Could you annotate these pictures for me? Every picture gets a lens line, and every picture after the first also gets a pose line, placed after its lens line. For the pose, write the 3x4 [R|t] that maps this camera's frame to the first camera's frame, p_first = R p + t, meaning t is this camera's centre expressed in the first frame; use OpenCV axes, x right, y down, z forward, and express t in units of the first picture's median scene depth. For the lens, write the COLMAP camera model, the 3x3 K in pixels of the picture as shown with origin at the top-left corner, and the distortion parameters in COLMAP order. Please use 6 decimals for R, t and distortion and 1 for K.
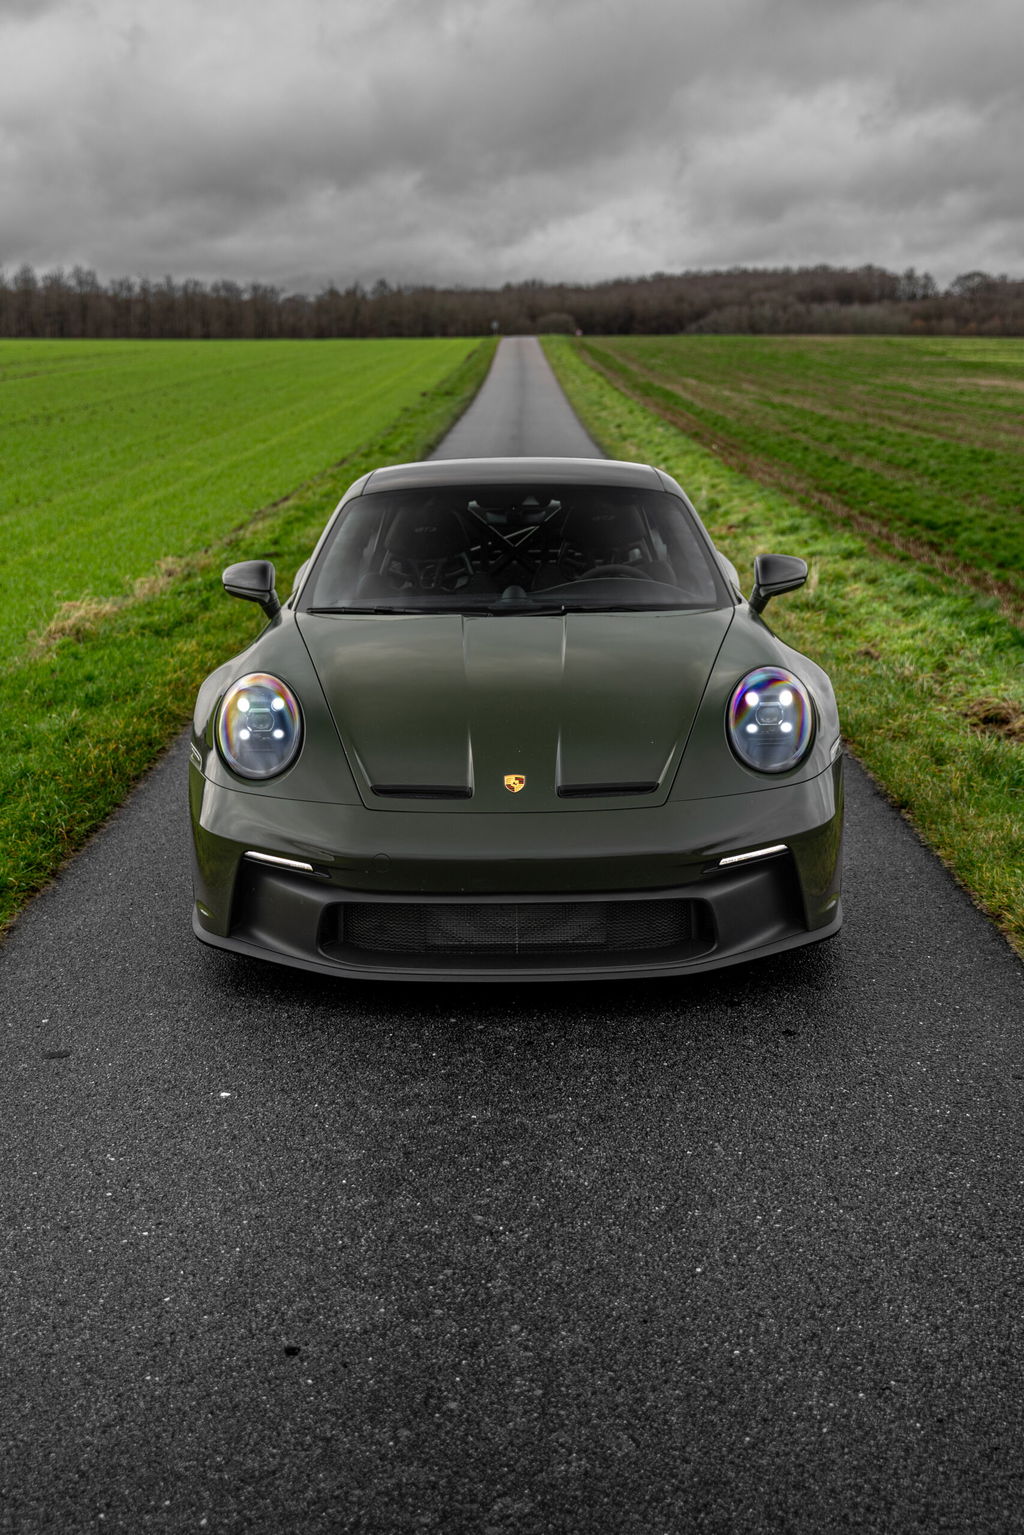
lens RADIAL K [[1859.4, 0, 509.8], [0, 1859.4, 794.1], [0, 0, 1]] dist [-0.011142, -0.009957]
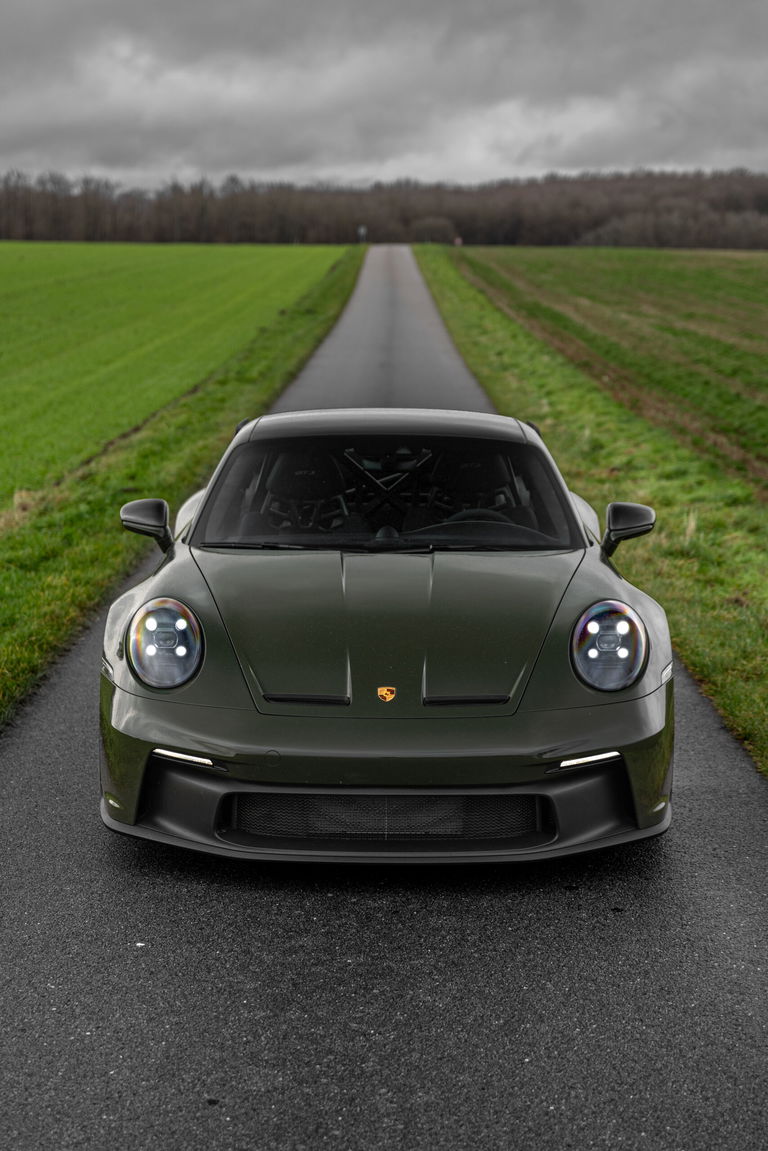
lens RADIAL K [[2219.1, 0, 384.0], [0, 2219.1, 575.5], [0, 0, 1]] dist [0.003022, 0.069994]
pose [[0.999801, 0.019148, 0.005594, -0.004006], [-0.018564, 0.995736, -0.090361, 0.022313], [-0.007300, 0.090239, 0.995893, -0.191453]]
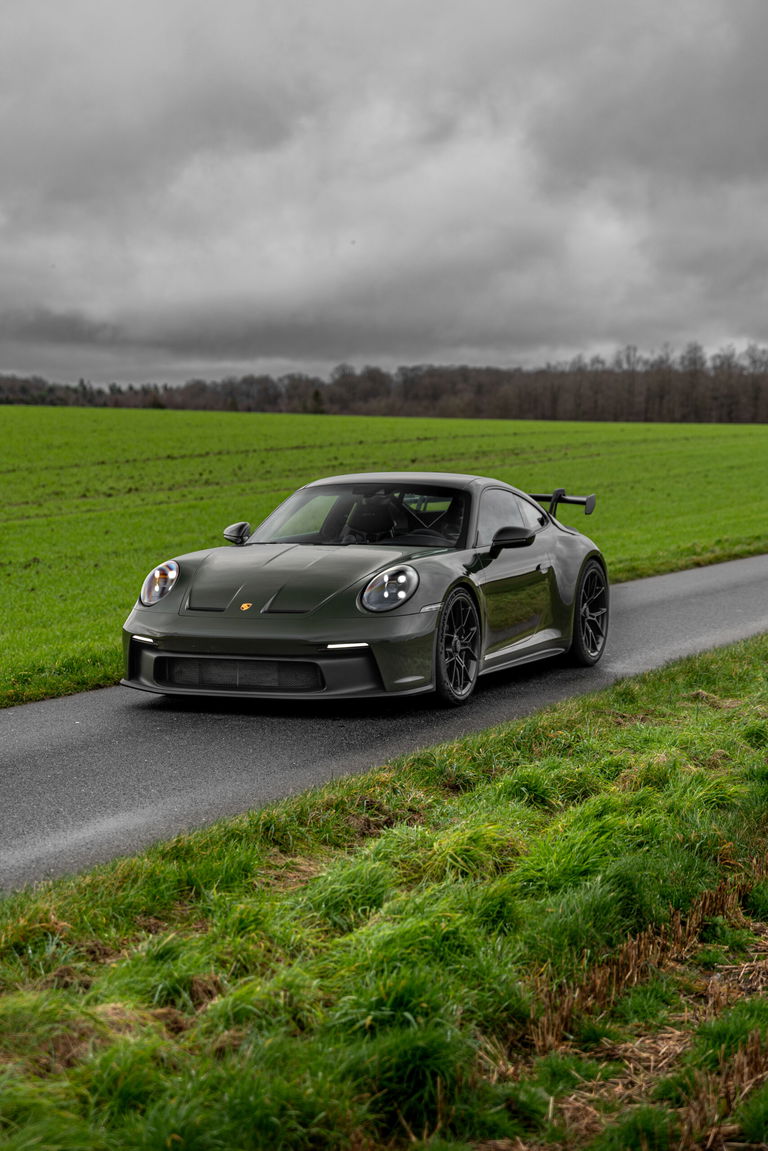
lens RADIAL K [[2219.1, 0, 384.0], [0, 2219.1, 575.5], [0, 0, 1]] dist [0.003022, 0.069994]
pose [[0.925241, 0.031494, -0.378071, 0.527540], [-0.096043, 0.983530, -0.153115, 0.158241], [0.367023, 0.177980, 0.913027, -0.595863]]
